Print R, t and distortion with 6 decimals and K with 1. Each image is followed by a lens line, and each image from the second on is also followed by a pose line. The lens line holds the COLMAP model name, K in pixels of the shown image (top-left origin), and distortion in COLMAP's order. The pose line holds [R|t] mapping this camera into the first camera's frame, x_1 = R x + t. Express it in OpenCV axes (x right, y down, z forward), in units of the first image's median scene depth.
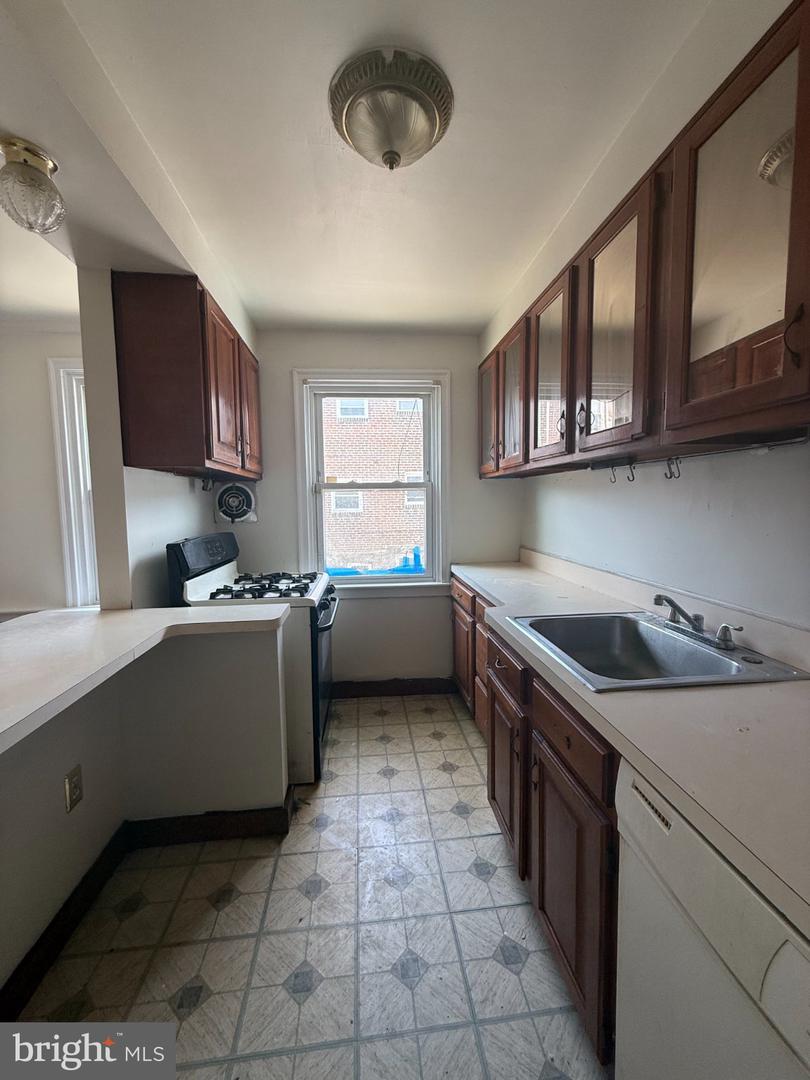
lens RADIAL K [[429.6, 0, 407.0], [0, 429.6, 531.0], [0, 0, 1]] dist [-0.003703, 0.000055]
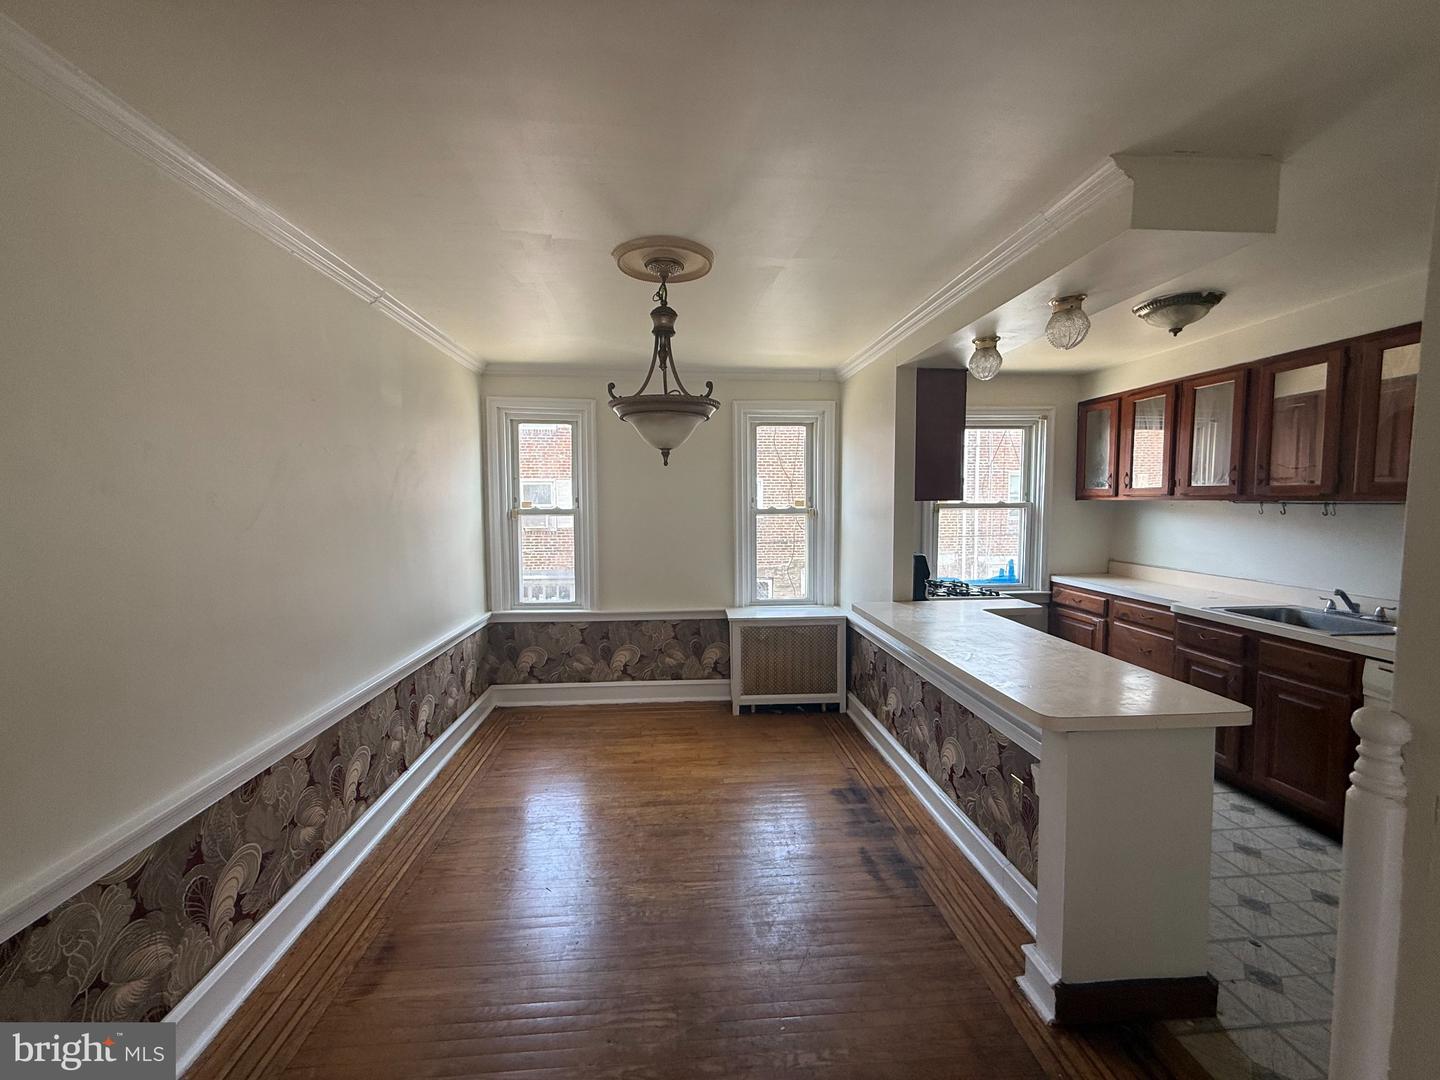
lens RADIAL K [[572.8, 0, 711.9], [0, 572.8, 533.3], [0, 0, 1]] dist [-0.003703, 0.000055]
pose [[0.999255, 0.007102, -0.037946, -0.853549], [-0.007489, 0.999921, -0.010076, -0.013113], [0.037872, 0.010353, 0.999229, -0.633586]]
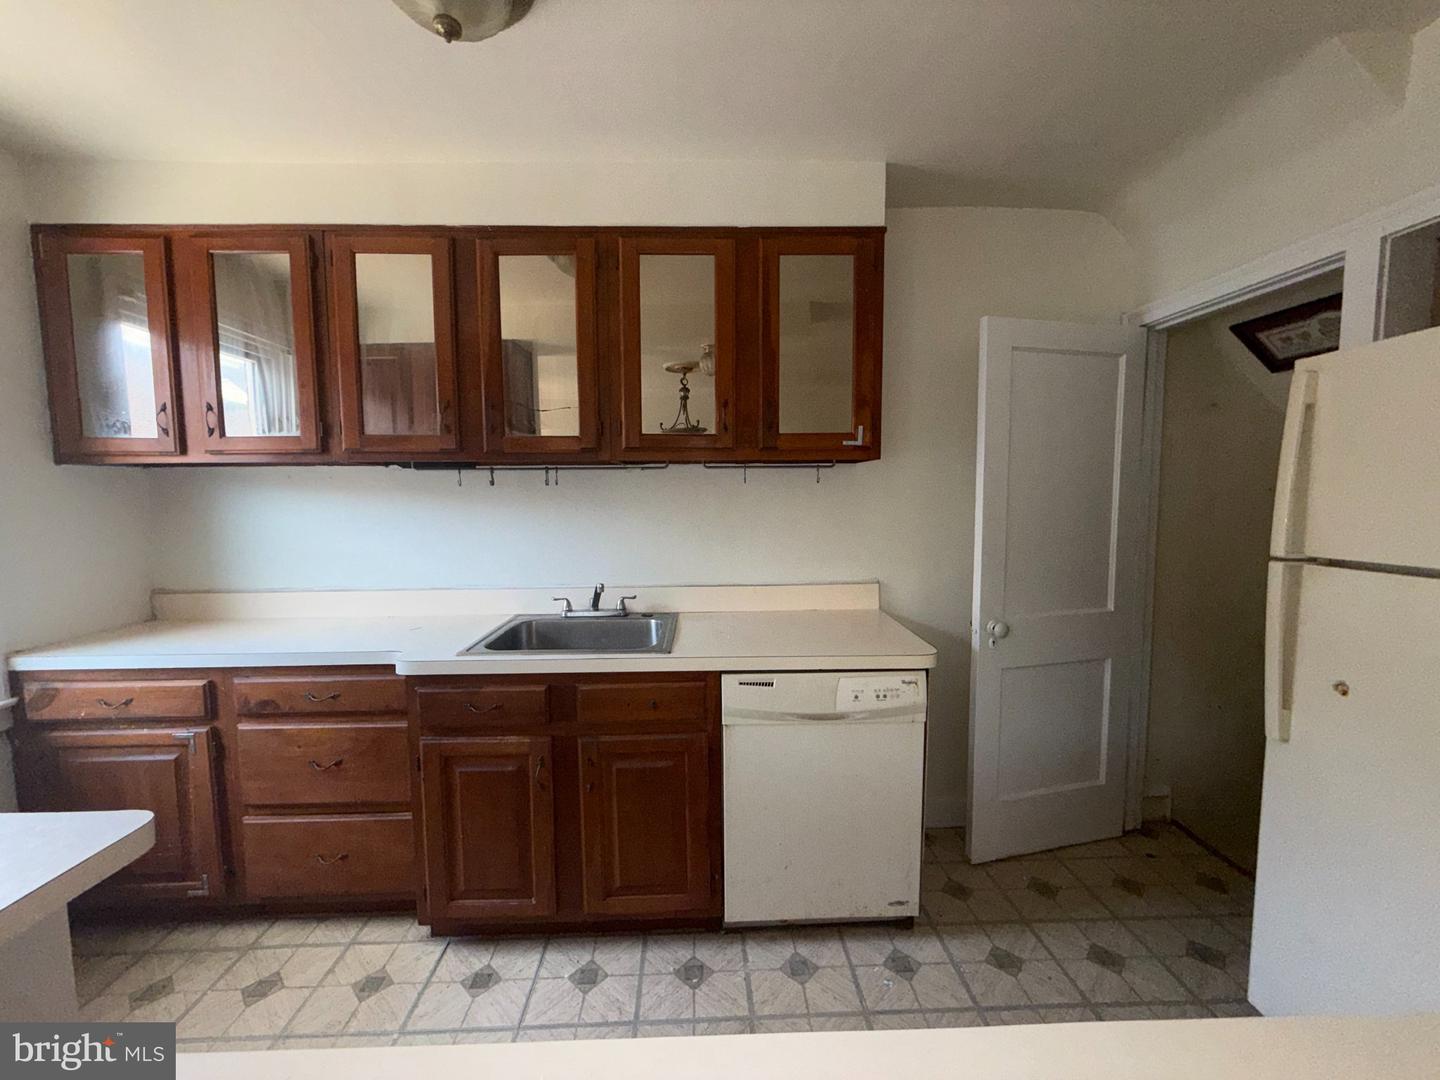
lens RADIAL K [[572.8, 0, 715.6], [0, 572.8, 541.9], [0, 0, 1]] dist [-0.003703, 0.000055]
pose [[0.068949, -0.066021, 0.995433, -0.479435], [0.074637, 0.995353, 0.060846, -0.021474], [-0.994824, 0.070101, 0.073556, 0.276429]]
